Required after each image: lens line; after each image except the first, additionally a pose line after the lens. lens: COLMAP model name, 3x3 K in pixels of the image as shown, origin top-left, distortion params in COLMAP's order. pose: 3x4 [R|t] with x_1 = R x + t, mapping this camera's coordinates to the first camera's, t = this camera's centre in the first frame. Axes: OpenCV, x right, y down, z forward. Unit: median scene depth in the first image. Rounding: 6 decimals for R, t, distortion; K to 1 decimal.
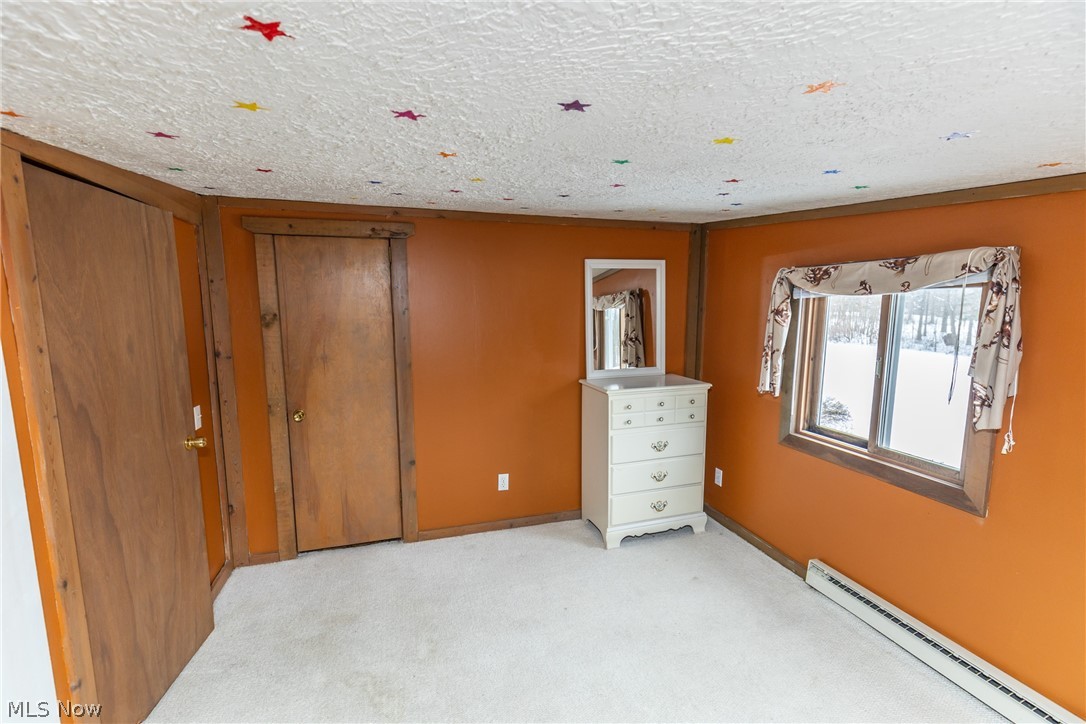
lens RADIAL K [[483.3, 0, 543.0], [0, 483.3, 362.0], [0, 0, 1]] dist [-0.002309, -0.000087]
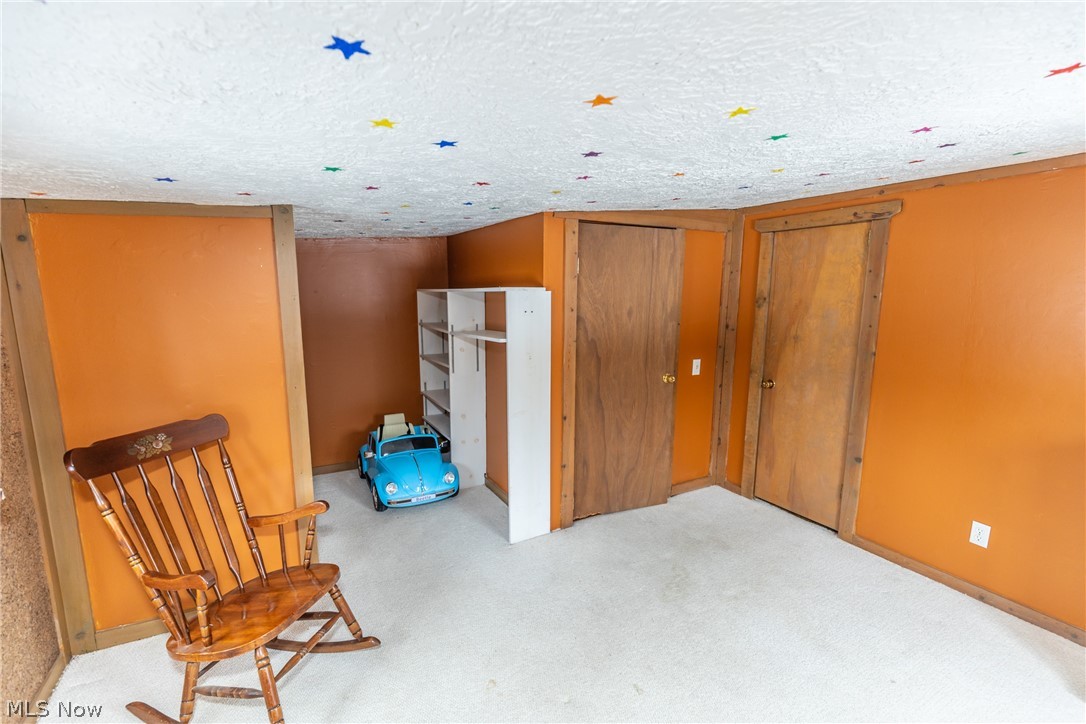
lens RADIAL K [[483.3, 0, 543.0], [0, 483.3, 362.0], [0, 0, 1]] dist [-0.002309, -0.000087]
pose [[0.207286, 0.149628, -0.966770, 0.512279], [-0.120562, 0.984608, 0.126539, -0.025355], [0.970823, 0.090326, 0.222135, 0.192055]]
